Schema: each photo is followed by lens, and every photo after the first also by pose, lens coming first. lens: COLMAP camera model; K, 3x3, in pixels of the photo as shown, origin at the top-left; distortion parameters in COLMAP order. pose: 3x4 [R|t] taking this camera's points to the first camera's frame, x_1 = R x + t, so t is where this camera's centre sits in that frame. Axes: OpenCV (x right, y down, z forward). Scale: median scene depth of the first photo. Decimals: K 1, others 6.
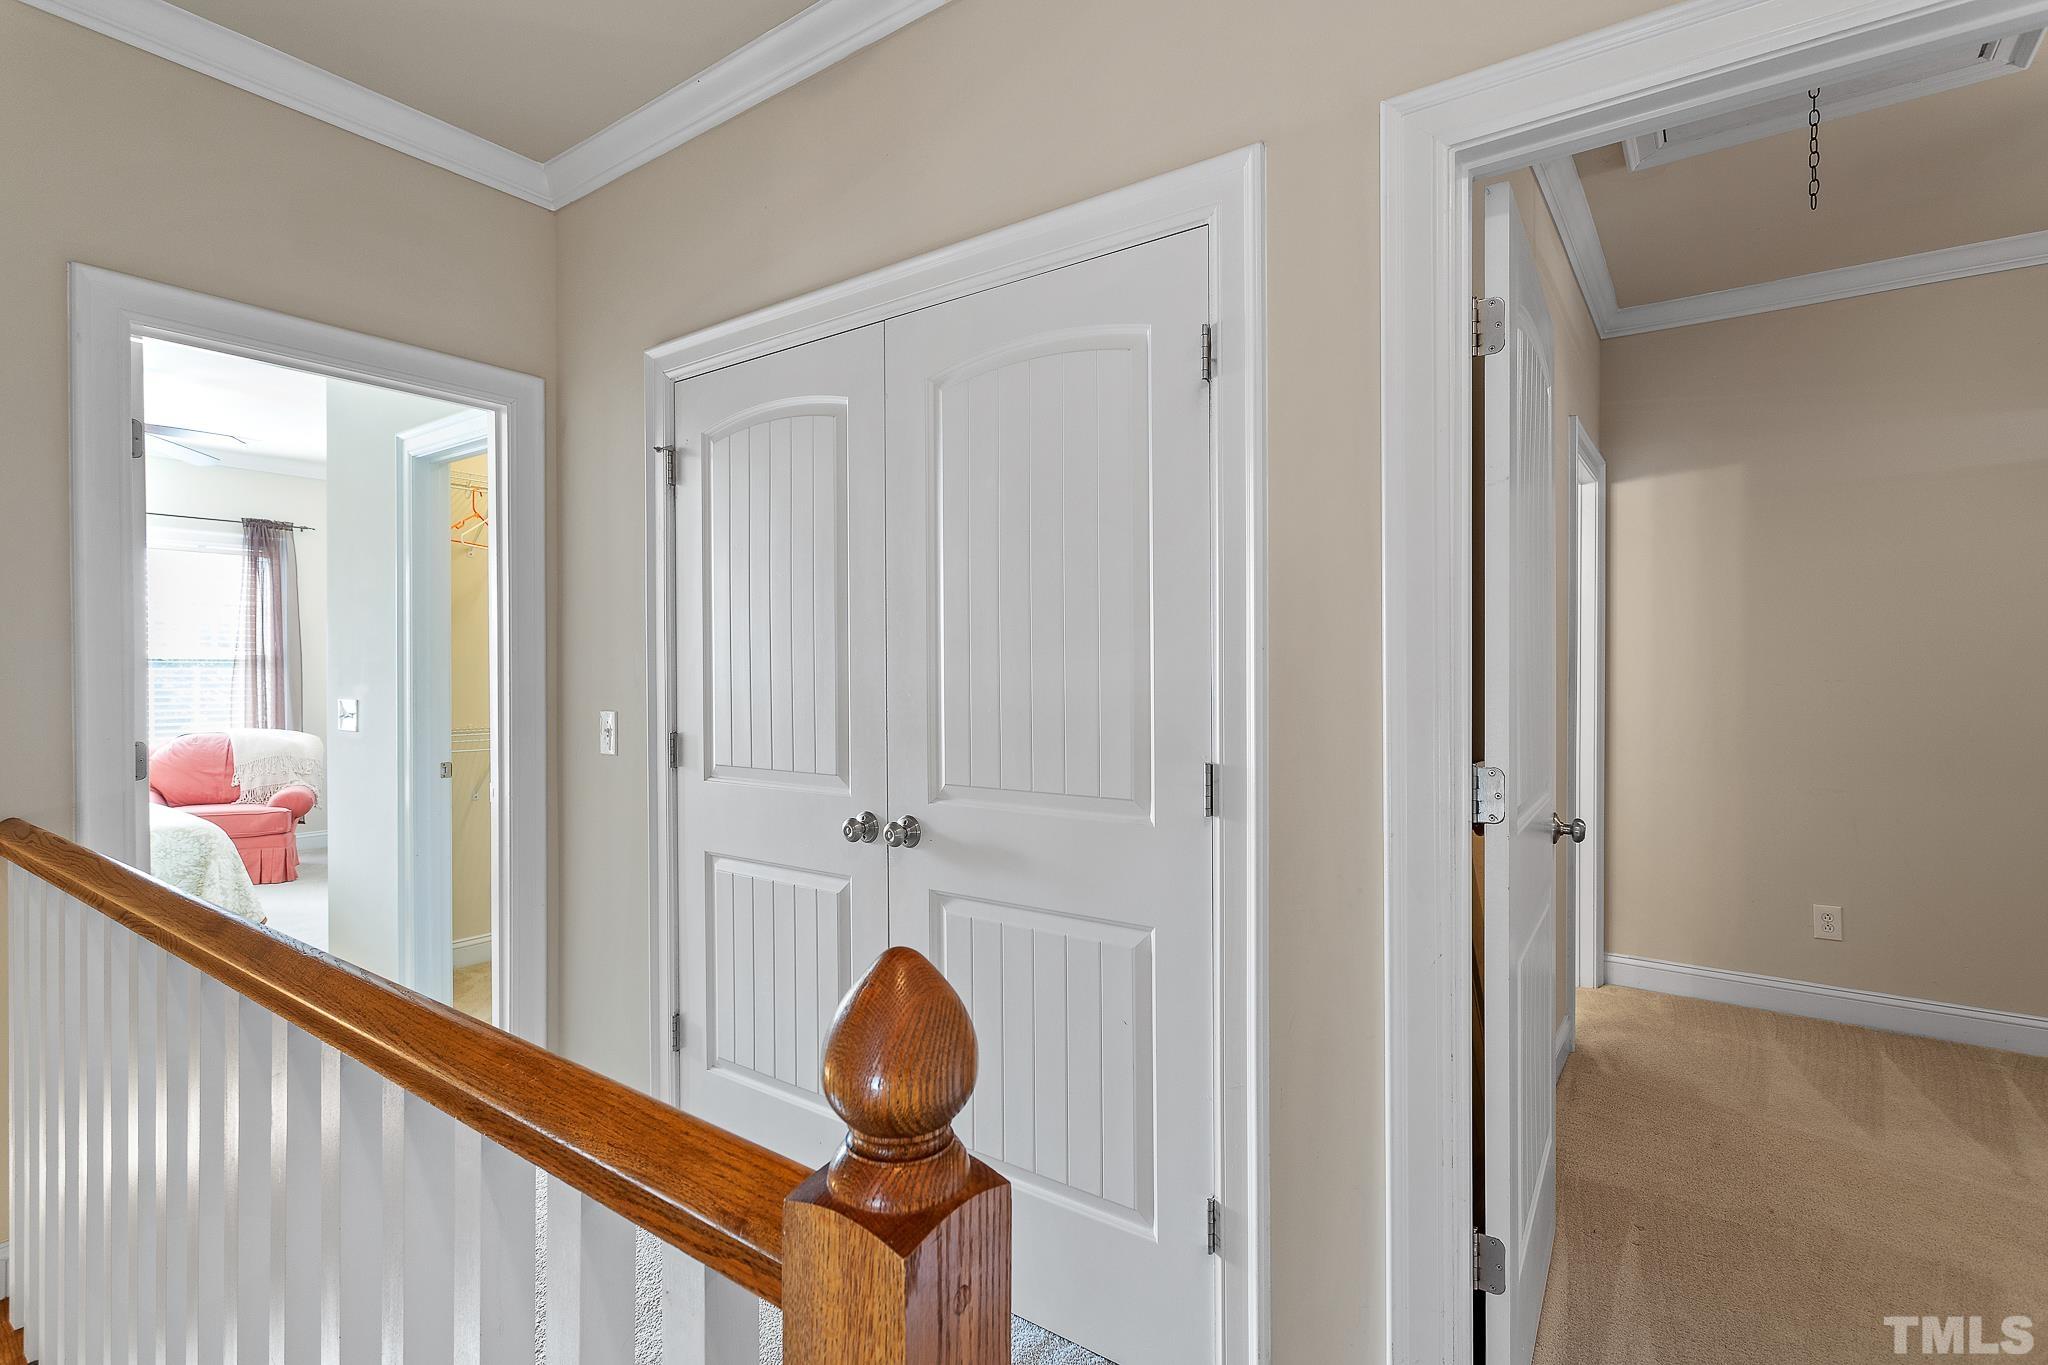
lens RADIAL K [[988.2, 0, 1021.0], [0, 988.2, 661.6], [0, 0, 1]] dist [-0.001676, 0.000451]
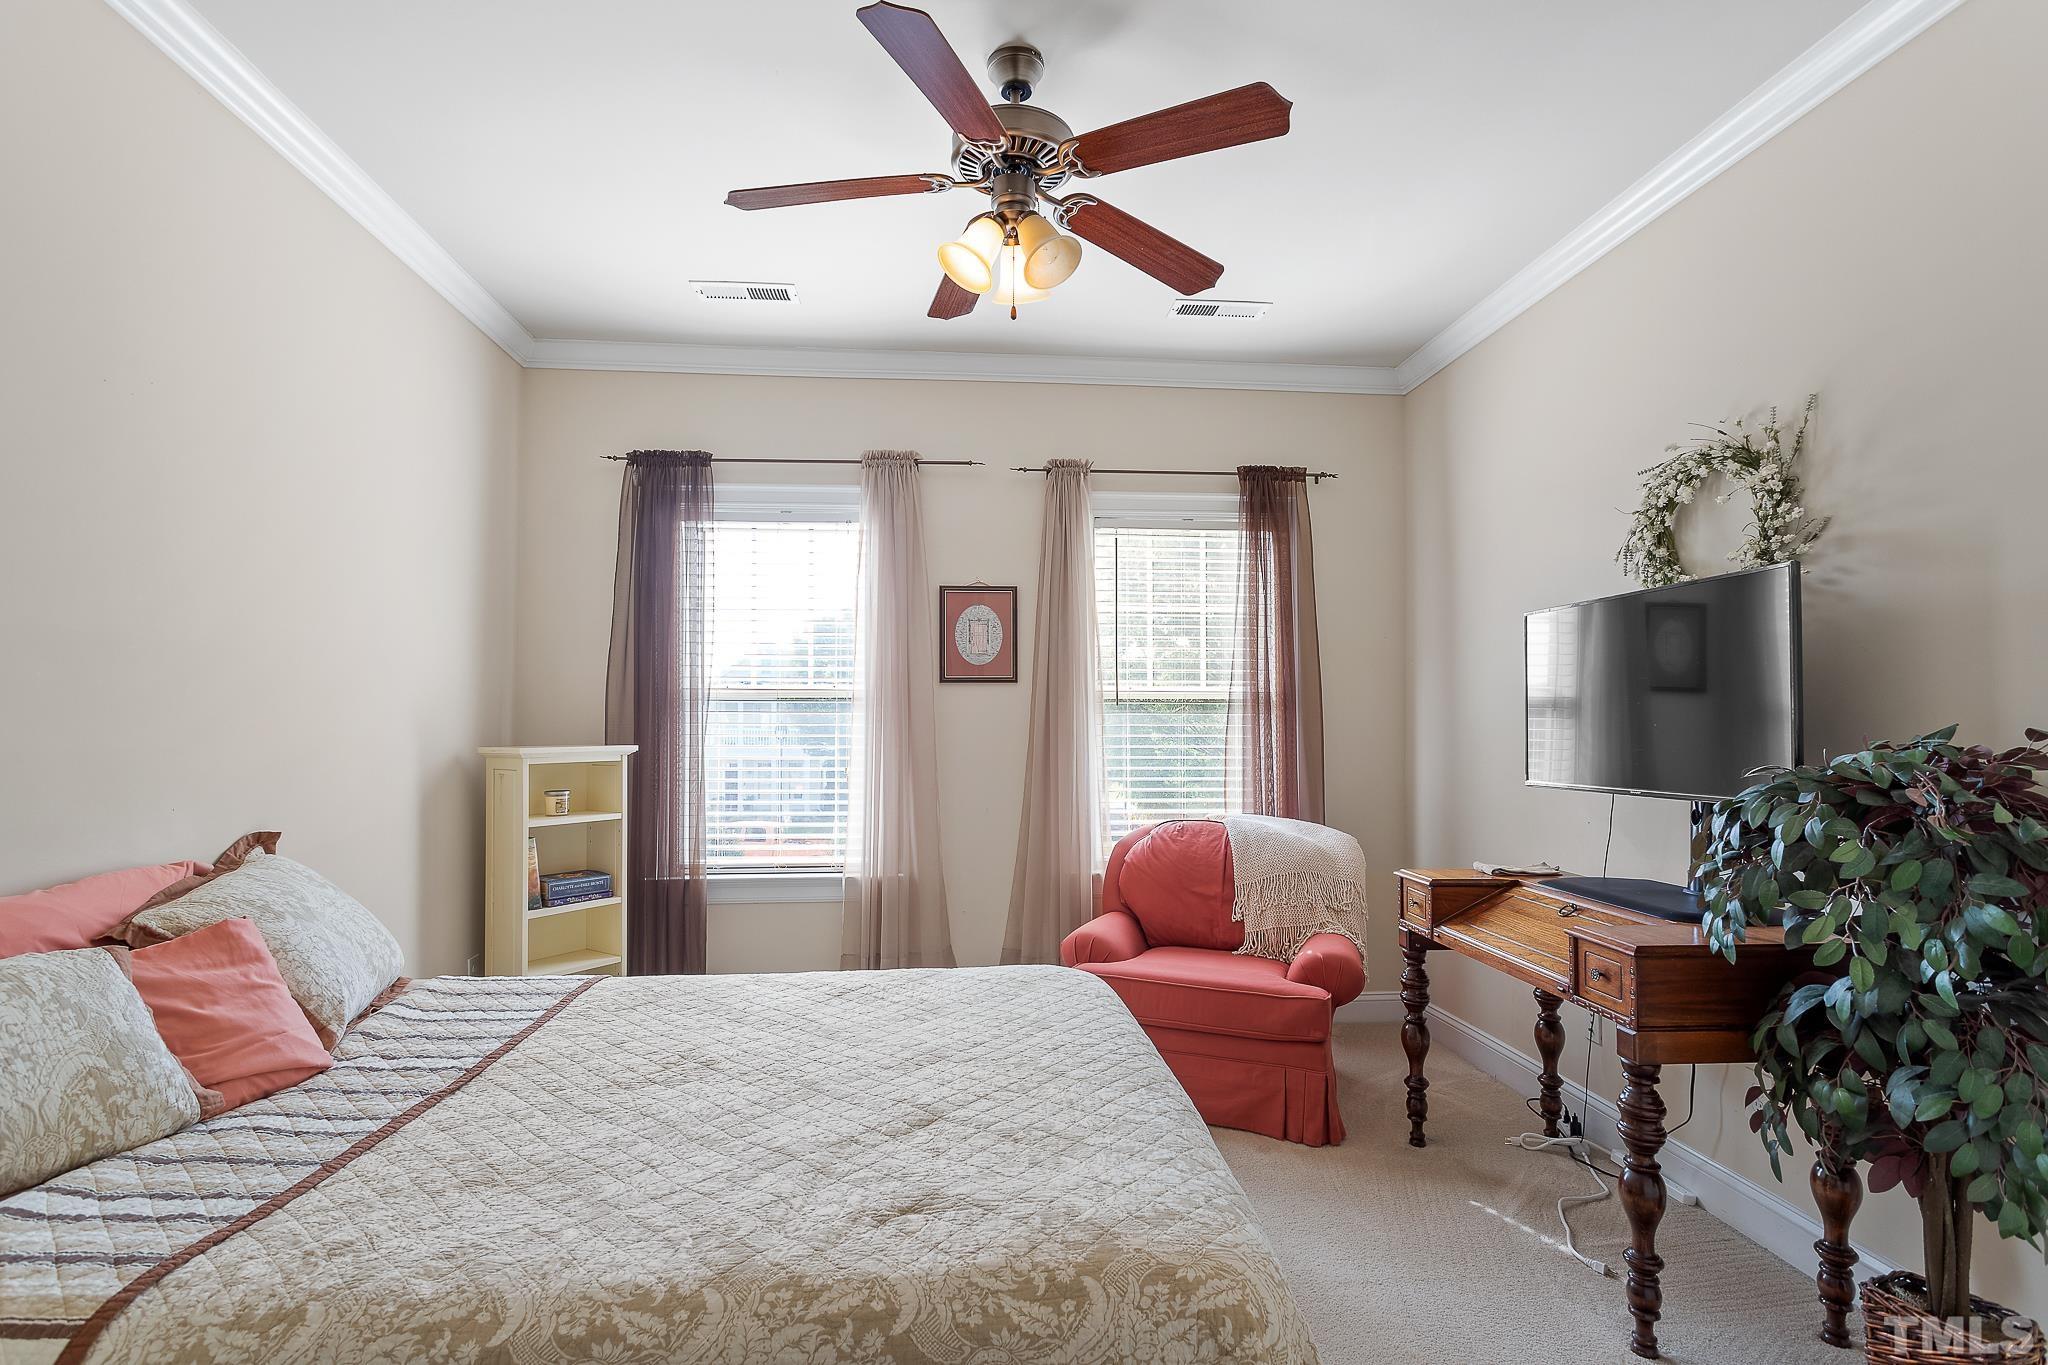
lens RADIAL K [[988.2, 0, 1029.0], [0, 988.2, 682.6], [0, 0, 1]] dist [-0.001676, 0.000451]
pose [[0.664193, -0.030120, -0.746954, -0.426597], [0.000372, 0.999201, -0.039961, 0.012140], [0.747561, 0.026264, 0.663674, 0.506706]]
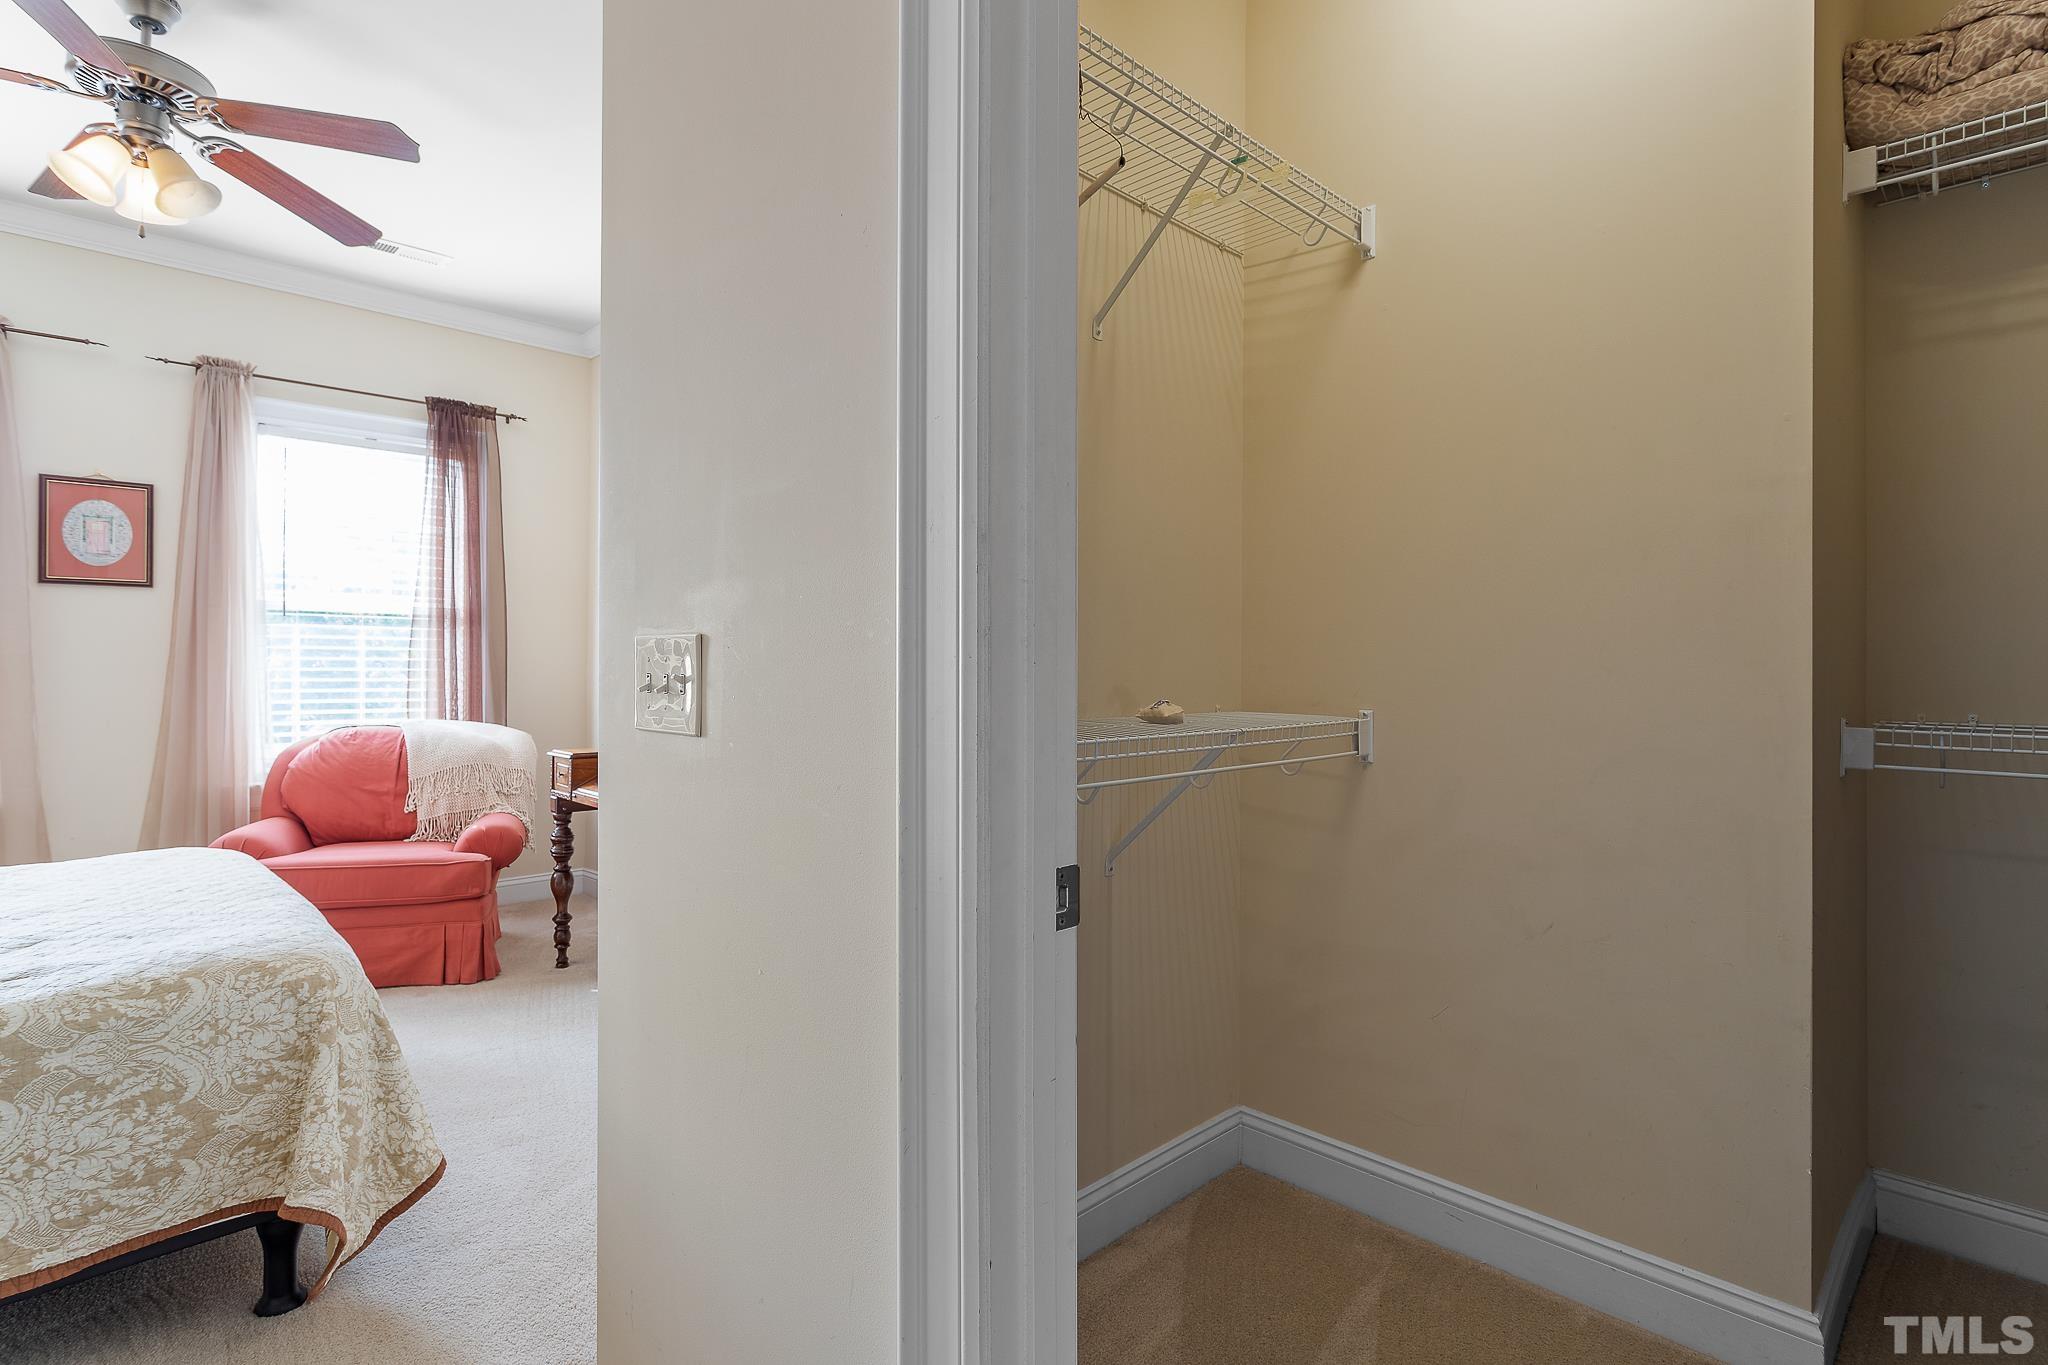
lens RADIAL K [[988.2, 0, 996.0], [0, 988.2, 653.2], [0, 0, 1]] dist [-0.001676, 0.000451]
pose [[0.987508, 0.003720, -0.157526, -0.316835], [-0.005077, 0.999953, -0.008215, 0.027765], [0.157488, 0.008912, 0.987481, 0.420802]]
